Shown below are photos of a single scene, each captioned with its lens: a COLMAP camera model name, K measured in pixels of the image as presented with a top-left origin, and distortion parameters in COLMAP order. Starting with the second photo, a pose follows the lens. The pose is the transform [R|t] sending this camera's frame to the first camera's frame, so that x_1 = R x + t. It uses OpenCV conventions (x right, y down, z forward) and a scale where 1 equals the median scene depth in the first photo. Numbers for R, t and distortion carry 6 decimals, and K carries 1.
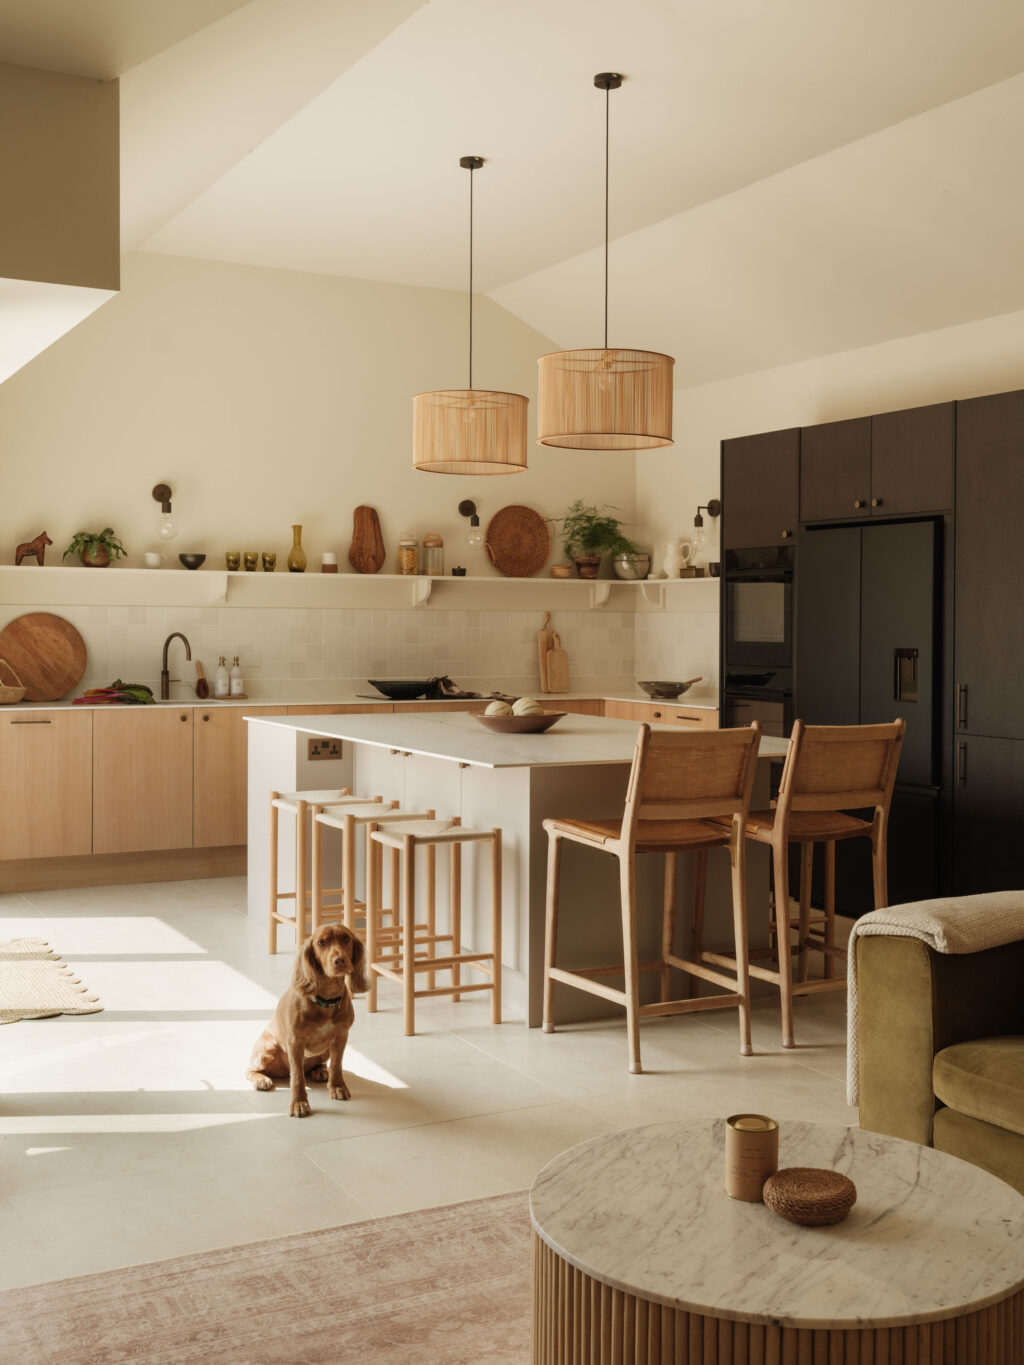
lens RADIAL K [[1541.0, 0, 553.6], [0, 1541.0, 653.4], [0, 0, 1]] dist [0.008351, 0.013364]
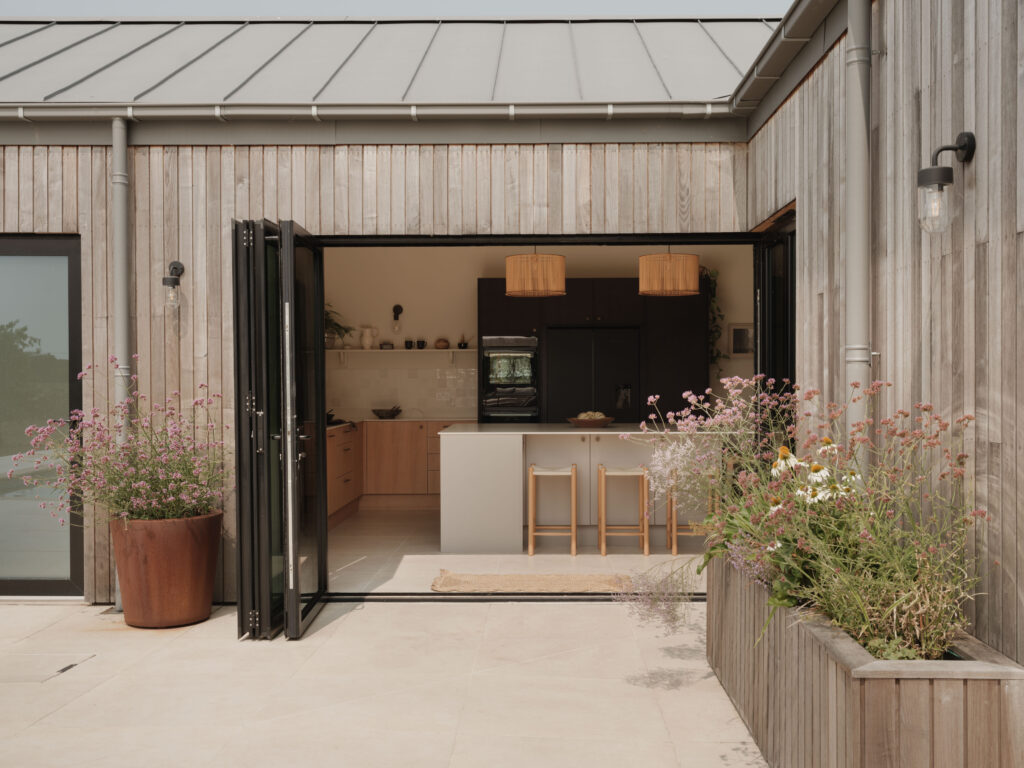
lens RADIAL K [[1013.4, 0, 512.0], [0, 1013.4, 384.0], [0, 0, 1]] dist [0.010050, -0.009141]
pose [[0.514938, -0.015794, 0.857082, -0.887530], [0.023768, 0.999709, 0.004143, -0.012320], [-0.856898, 0.018238, 0.515164, 0.316609]]
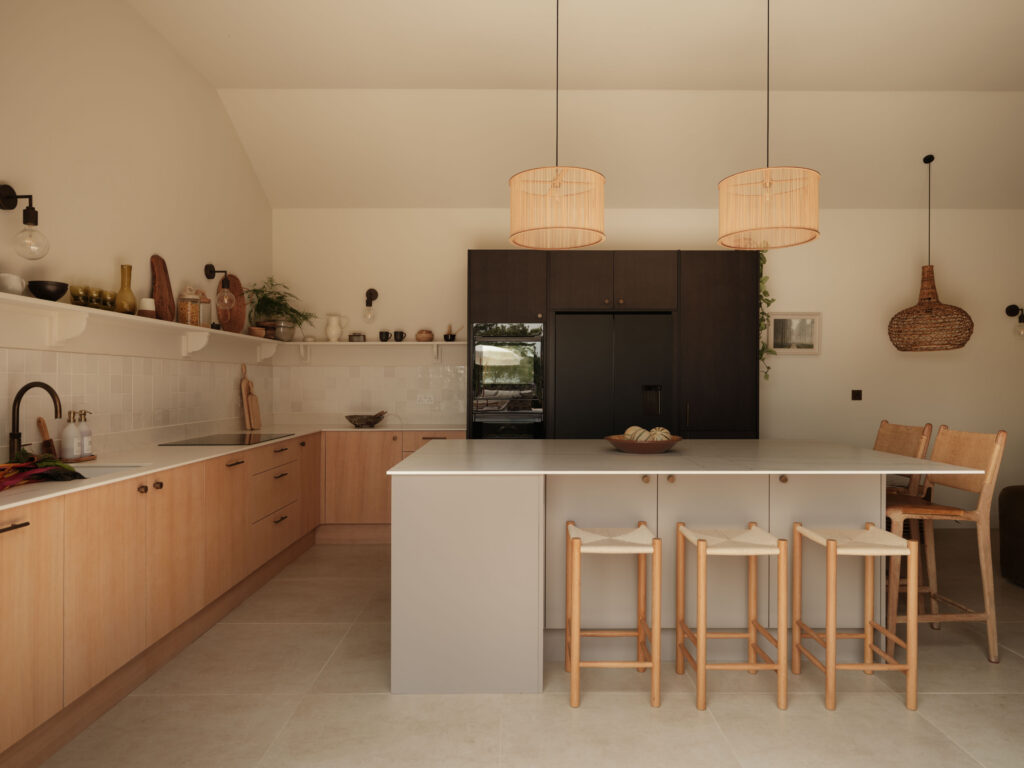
lens RADIAL K [[652.4, 0, 512.0], [0, 652.4, 384.0], [0, 0, 1]] dist [-0.001059, -0.066124]
pose [[0.491634, -0.010050, 0.870744, -0.399404], [0.021059, 0.999778, -0.000351, -0.007160], [-0.870547, 0.018509, 0.491737, 0.627287]]
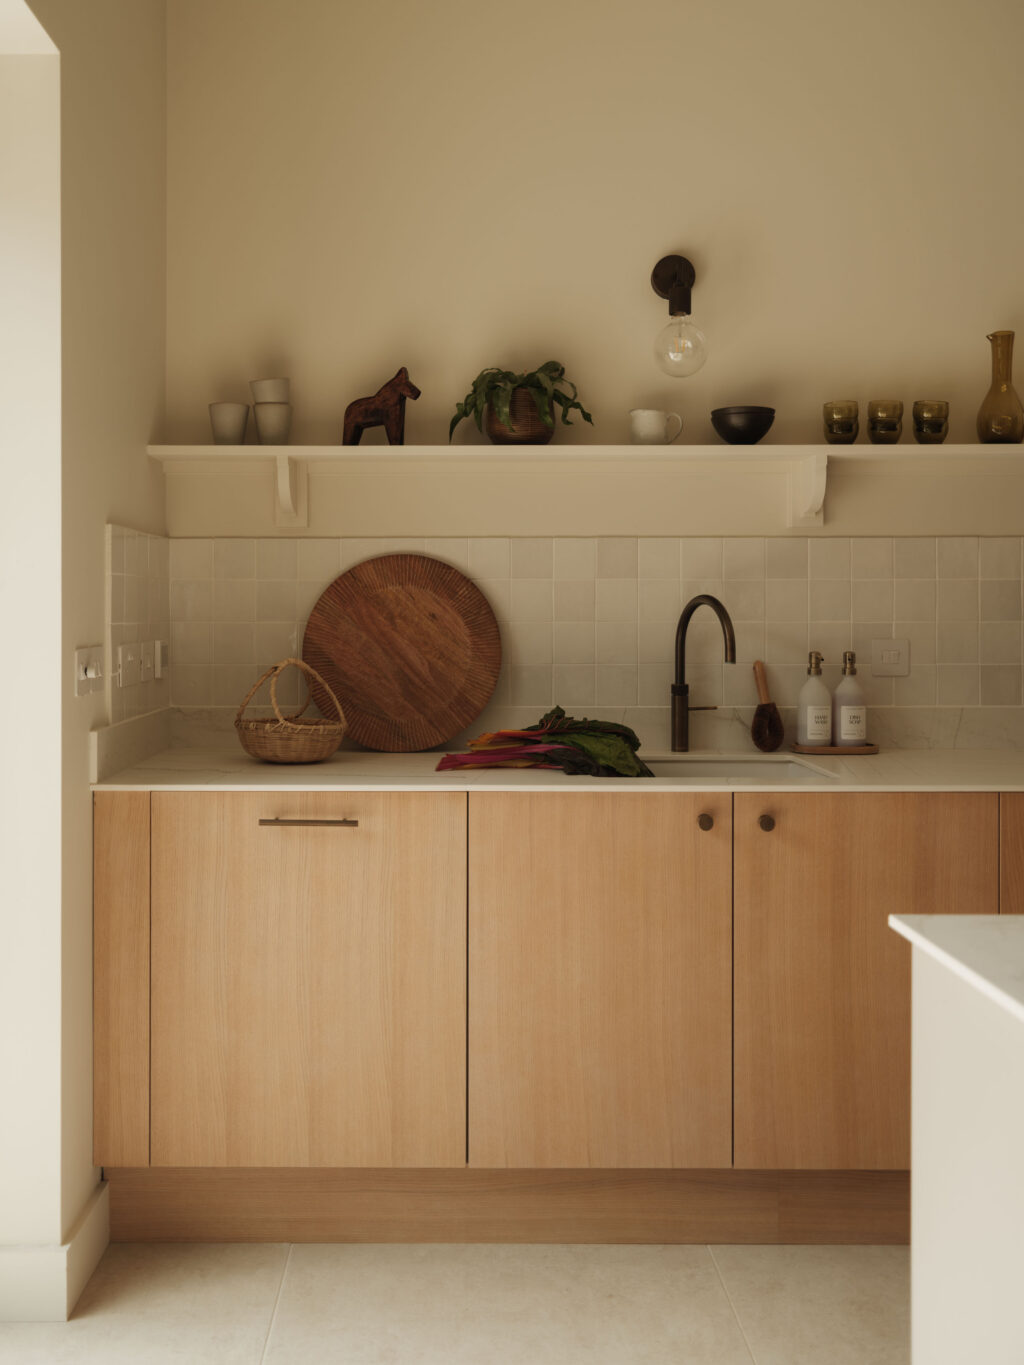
lens RADIAL K [[1178.9, 0, 451.9], [0, 1178.9, 624.1], [0, 0, 1]] dist [-0.002854, 0.000436]
pose [[0.867000, -0.004266, -0.498290, -0.140984], [-0.001138, 0.999944, -0.010541, -0.002109], [0.498307, 0.009706, 0.866946, 0.673378]]
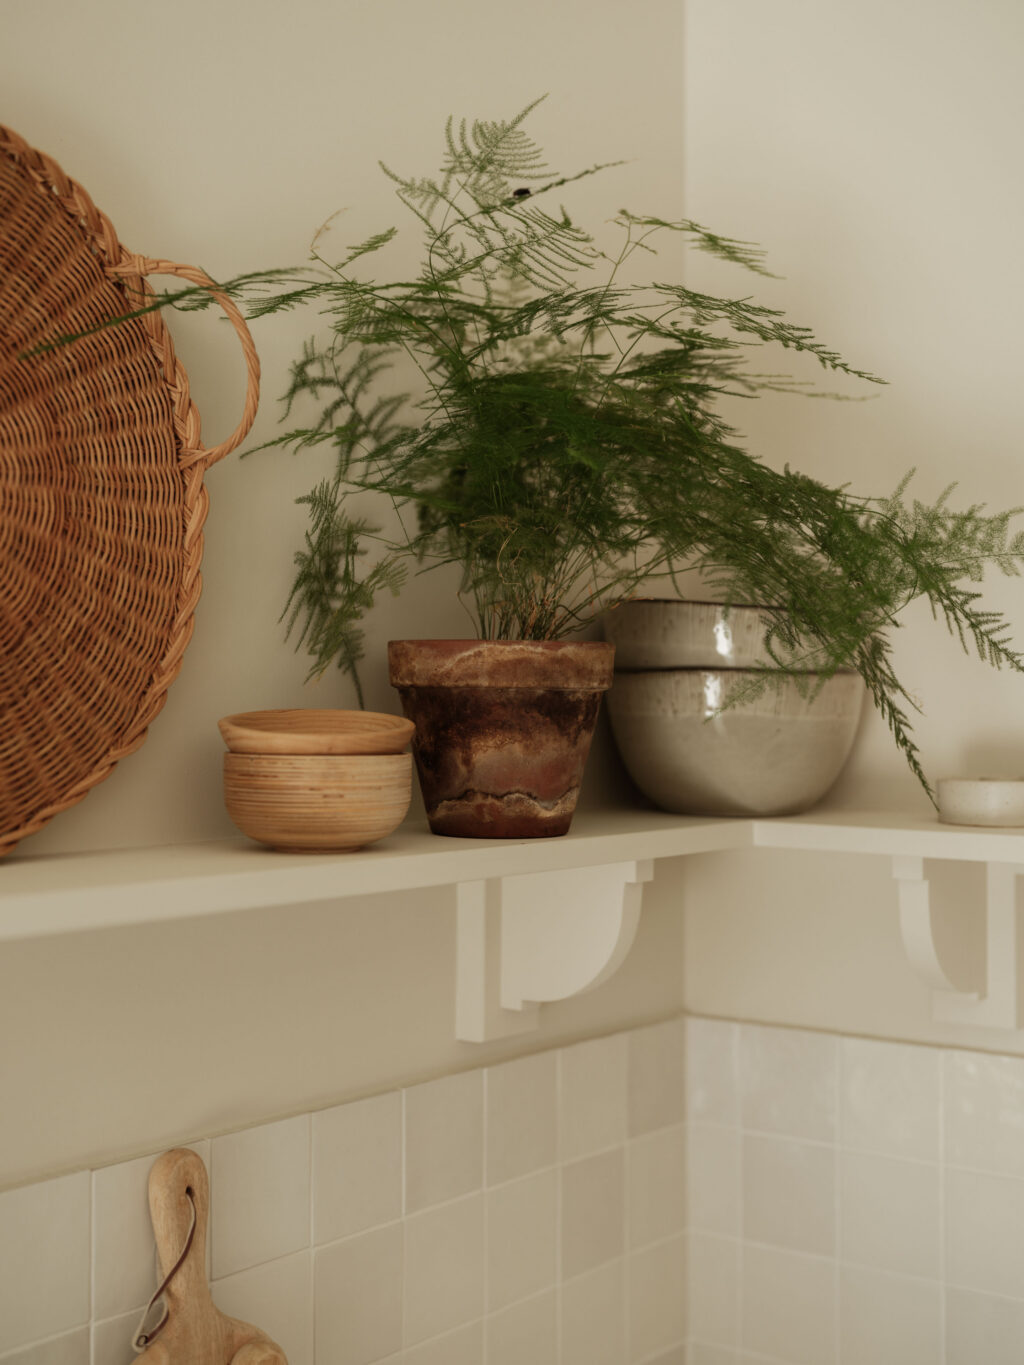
lens RADIAL K [[1864.2, 0, 512.0], [0, 1864.2, 682.5], [0, 0, 1]] dist [-0.028283, -0.017369]
pose [[0.917793, -0.000381, 0.397060, -0.038087], [0.009025, 0.999761, -0.019901, -0.063923], [-0.396957, 0.021849, 0.917577, 0.984257]]
